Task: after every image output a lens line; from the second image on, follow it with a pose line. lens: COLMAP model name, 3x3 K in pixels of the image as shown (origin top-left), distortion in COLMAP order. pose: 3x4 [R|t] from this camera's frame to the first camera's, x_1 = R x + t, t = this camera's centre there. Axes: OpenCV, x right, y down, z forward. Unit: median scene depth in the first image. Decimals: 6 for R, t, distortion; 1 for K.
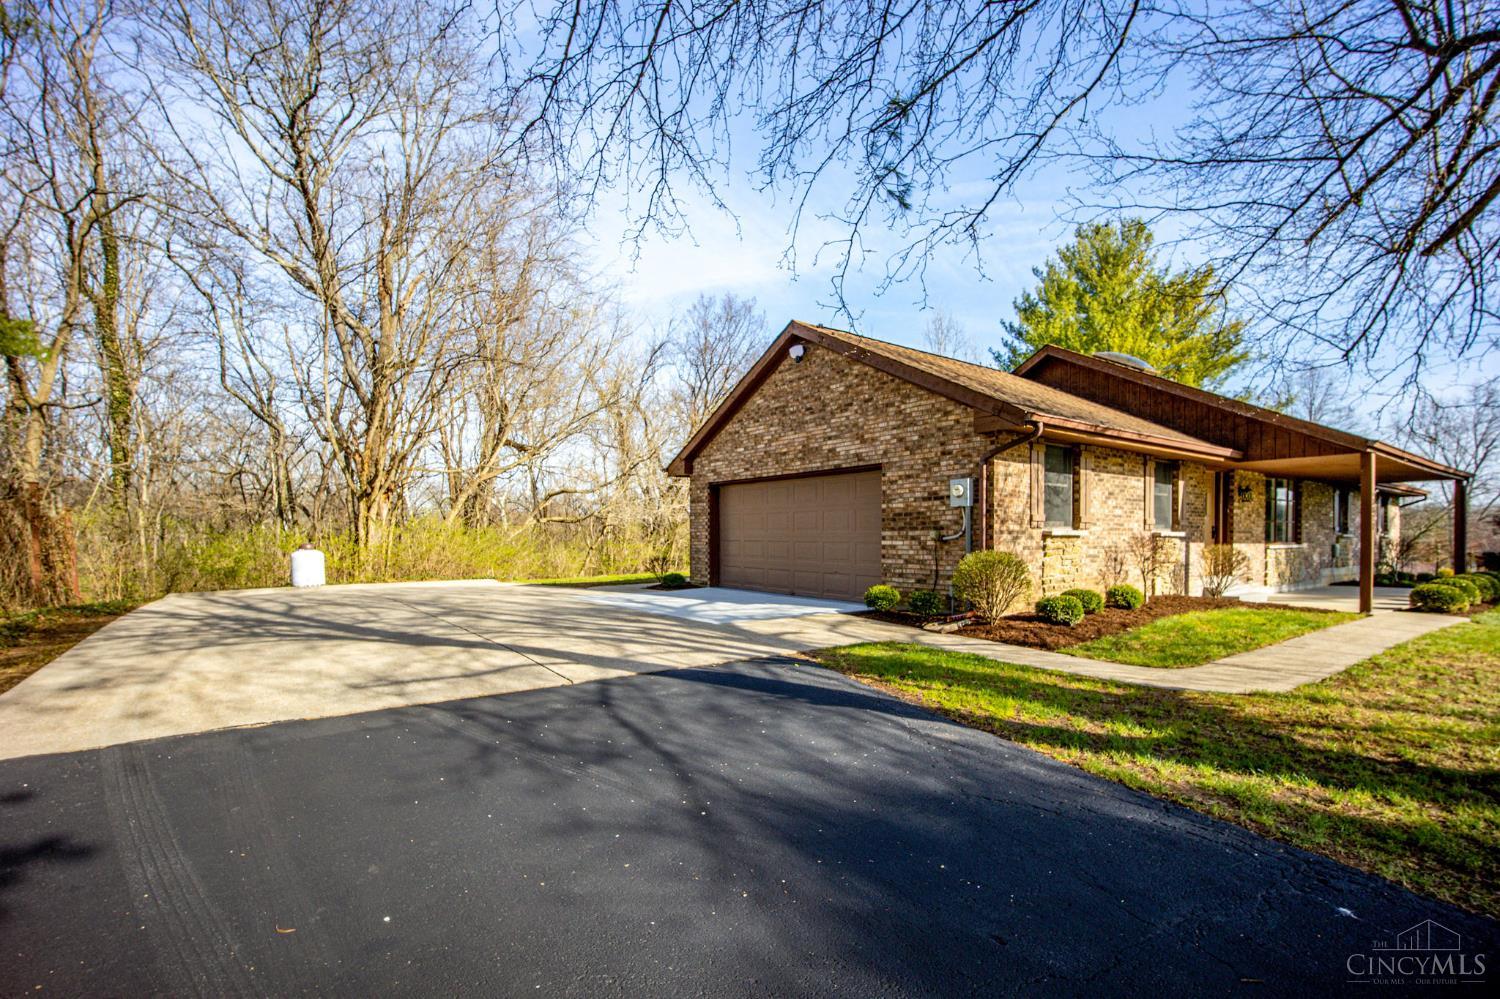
lens RADIAL K [[697.3, 0, 755.1], [0, 697.3, 544.8], [0, 0, 1]] dist [-0.015187, 0.000266]
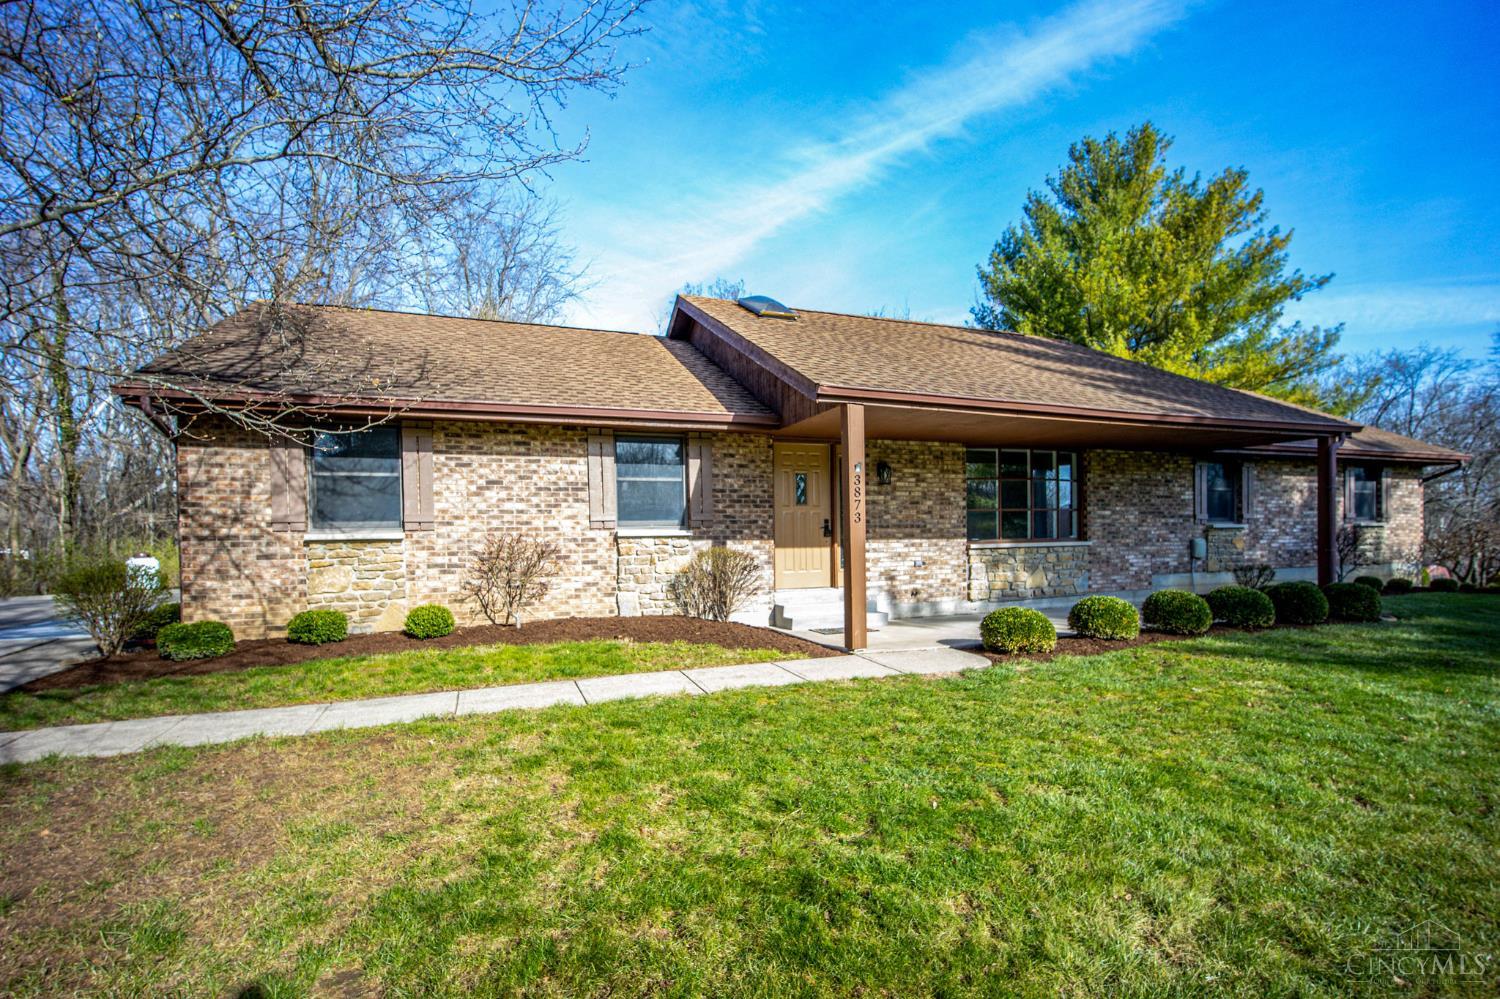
lens RADIAL K [[697.3, 0, 755.1], [0, 697.3, 544.8], [0, 0, 1]] dist [-0.015187, 0.000266]
pose [[0.962894, -0.004963, -0.269834, 0.682888], [0.008818, 0.999876, 0.013075, -0.009361], [0.269736, -0.014969, 0.962818, 0.240161]]
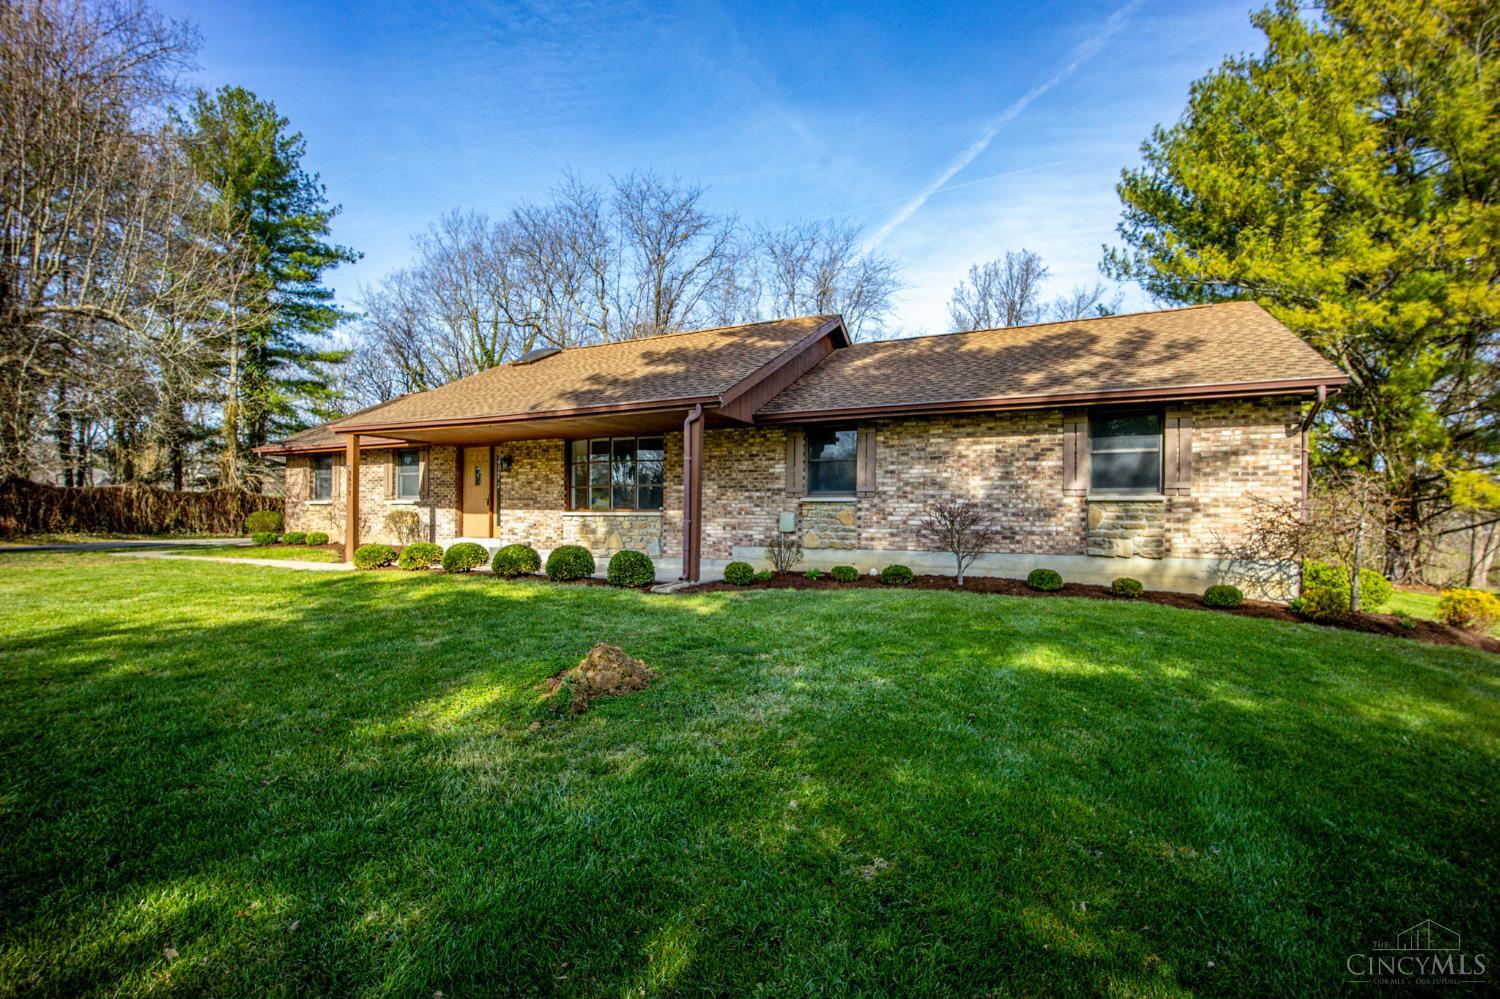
lens RADIAL K [[666.8, 0, 758.7], [0, 666.8, 507.2], [0, 0, 1]] dist [-0.015251, -0.000028]
pose [[0.472239, -0.007835, -0.881436, 1.590339], [-0.011681, 0.999817, -0.015145, 0.004078], [0.881393, 0.017448, 0.472061, 0.759114]]
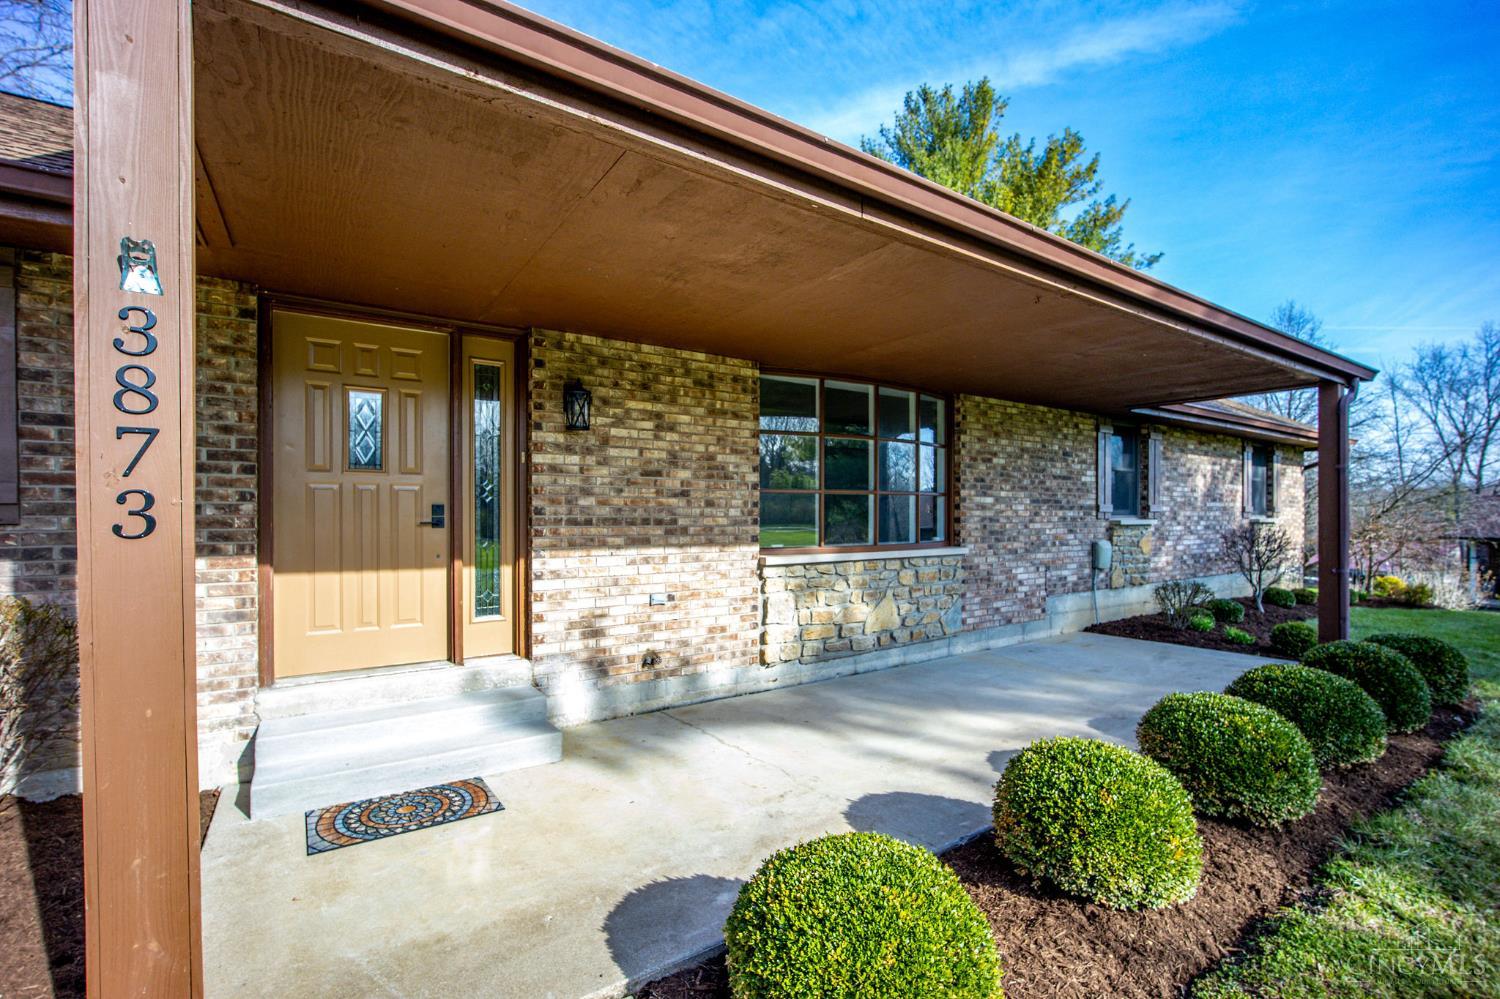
lens RADIAL K [[666.8, 0, 758.7], [0, 666.8, 507.2], [0, 0, 1]] dist [-0.015251, -0.000028]
pose [[0.999129, 0.006051, -0.041284, 0.711789], [-0.006425, 0.999940, -0.008921, -0.021094], [0.041227, 0.009178, 0.999108, 0.611766]]
